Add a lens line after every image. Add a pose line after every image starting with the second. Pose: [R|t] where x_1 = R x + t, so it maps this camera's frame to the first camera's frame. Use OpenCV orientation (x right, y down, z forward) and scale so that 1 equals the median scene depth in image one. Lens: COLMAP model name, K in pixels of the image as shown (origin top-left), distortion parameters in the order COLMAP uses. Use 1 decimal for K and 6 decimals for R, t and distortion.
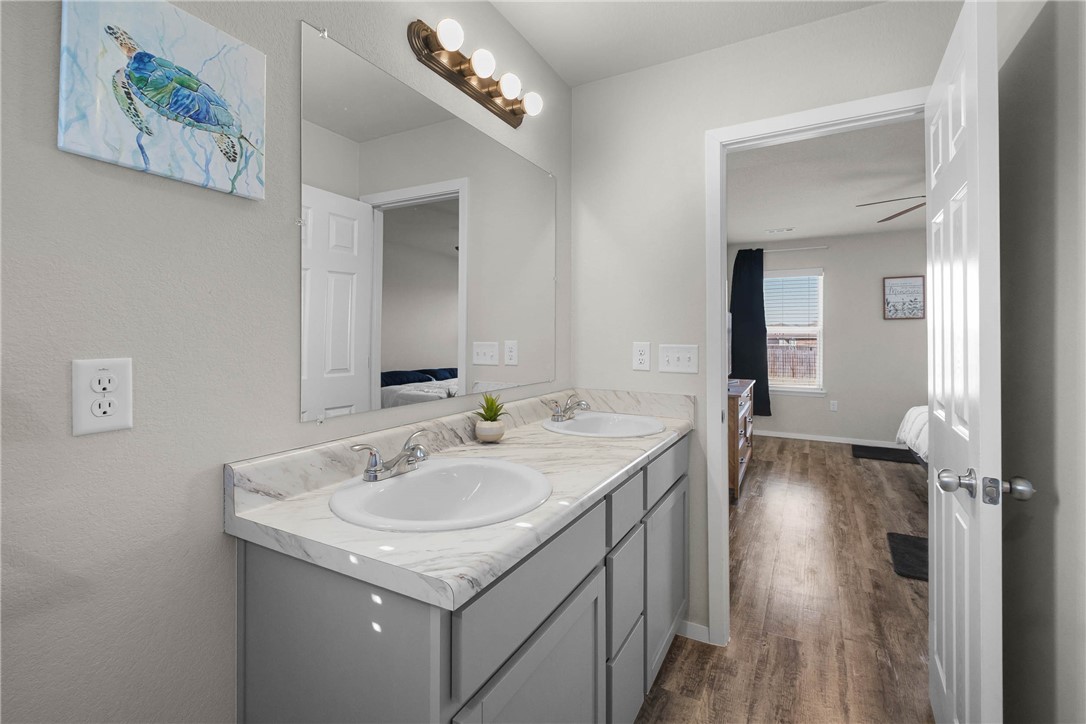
lens RADIAL K [[479.2, 0, 544.3], [0, 479.2, 336.5], [0, 0, 1]] dist [-0.006902, -0.000549]
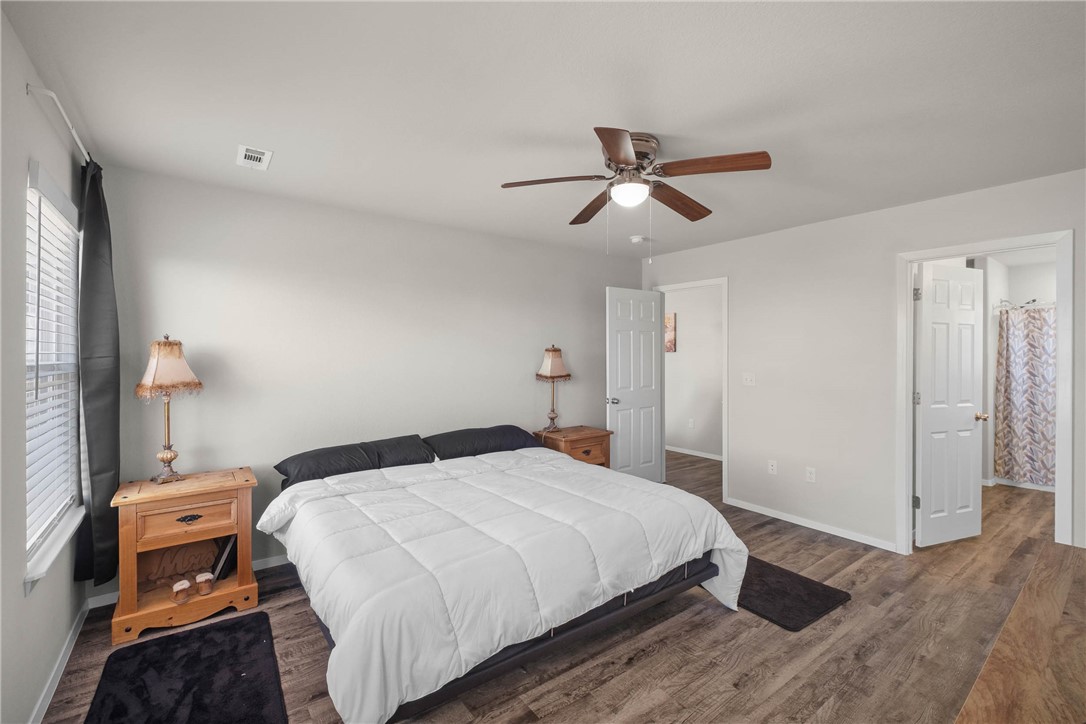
lens RADIAL K [[474.3, 0, 541.5], [0, 474.3, 359.5], [0, 0, 1]] dist [0.001022, -0.000953]
pose [[-0.913484, -0.001915, 0.406869, 0.511478], [0.000299, 0.999985, 0.005378, -0.027064], [-0.406873, 0.005034, -0.913471, 1.228695]]
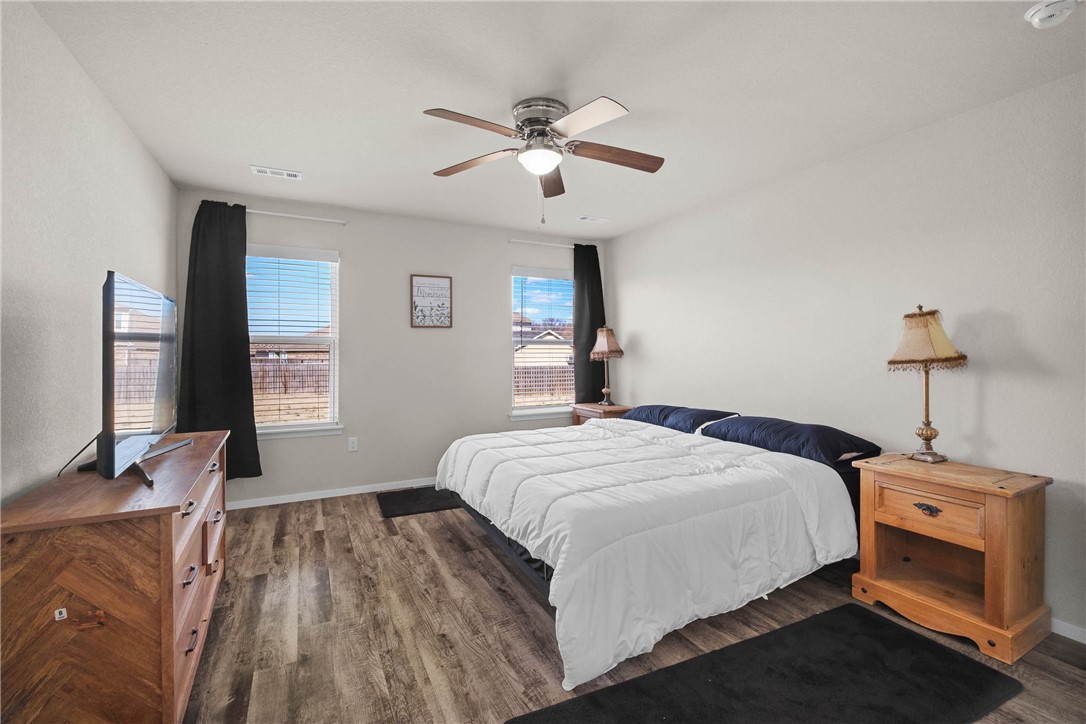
lens RADIAL K [[474.3, 0, 541.5], [0, 474.3, 359.5], [0, 0, 1]] dist [0.001022, -0.000953]
pose [[0.559017, -0.013536, 0.829046, 0.210672], [-0.003903, 0.999813, 0.018956, 0.002048], [-0.829147, -0.013833, 0.558859, 0.444724]]
